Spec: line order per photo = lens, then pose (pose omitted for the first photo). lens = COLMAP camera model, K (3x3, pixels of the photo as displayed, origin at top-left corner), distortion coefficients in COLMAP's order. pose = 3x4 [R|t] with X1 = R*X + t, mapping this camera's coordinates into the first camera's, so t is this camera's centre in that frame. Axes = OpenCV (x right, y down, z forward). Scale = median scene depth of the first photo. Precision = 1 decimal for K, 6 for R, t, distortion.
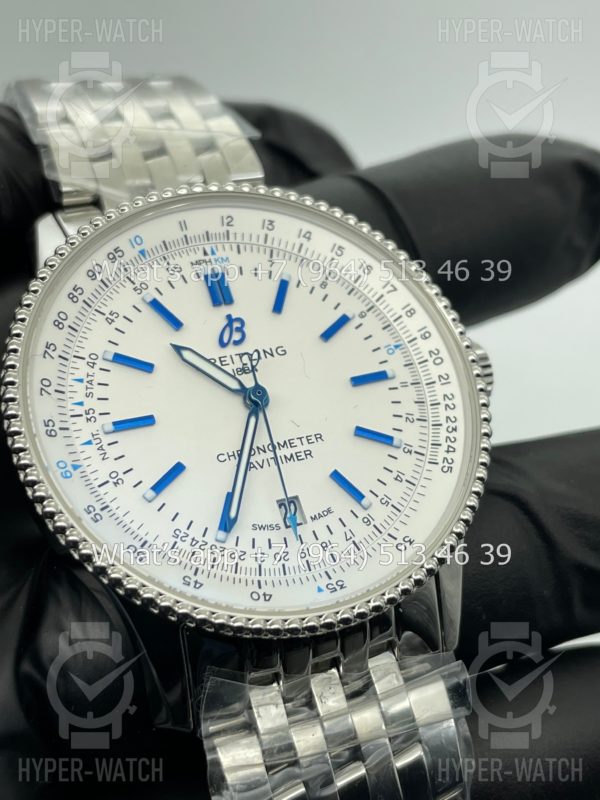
lens RADIAL K [[1265.6, 0, 310.4], [0, 1265.6, 399.6], [0, 0, 1]] dist [0.123280, -0.017570]
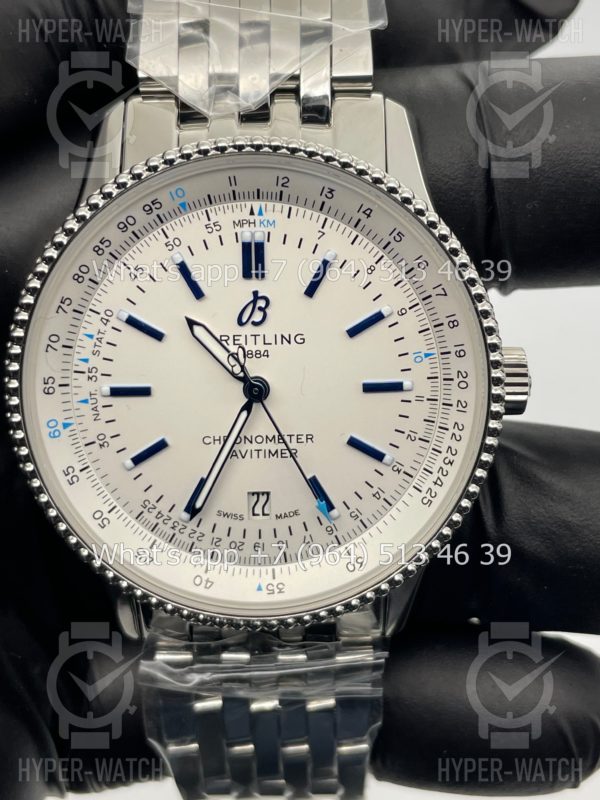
lens RADIAL K [[1265.6, 0, 310.4], [0, 1265.6, 399.6], [0, 0, 1]] dist [0.123280, -0.017570]
pose [[0.918916, 0.330411, -0.215457, 0.215256], [-0.161662, 0.813700, 0.558353, -0.561137], [0.359803, -0.478249, 0.801137, 0.208646]]
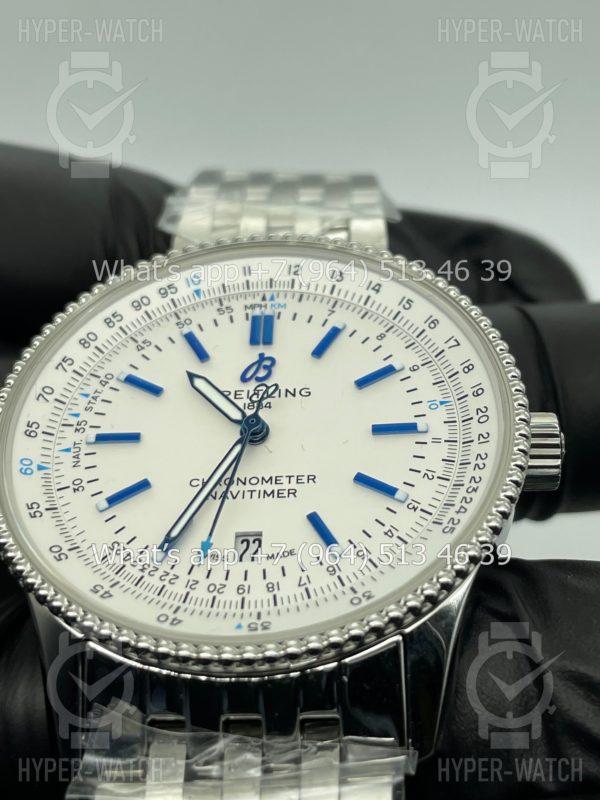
lens RADIAL K [[1265.6, 0, 310.4], [0, 1265.6, 399.6], [0, 0, 1]] dist [0.123280, -0.017570]
pose [[0.882158, 0.033832, -0.469736, 0.419276], [-0.161859, 0.958439, -0.234941, 0.184881], [0.442265, 0.283286, 0.850971, 0.237421]]
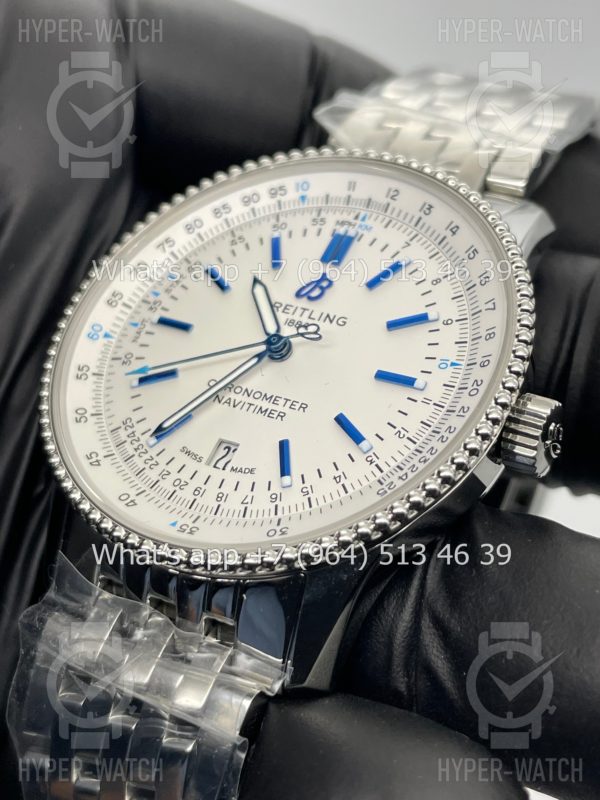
lens RADIAL K [[1265.6, 0, 310.4], [0, 1265.6, 399.6], [0, 0, 1]] dist [0.123280, -0.017570]
pose [[0.567997, 0.308948, -0.762843, 0.720752], [-0.415908, 0.907563, 0.057883, -0.031328], [0.710211, 0.284395, 0.643987, 0.406032]]
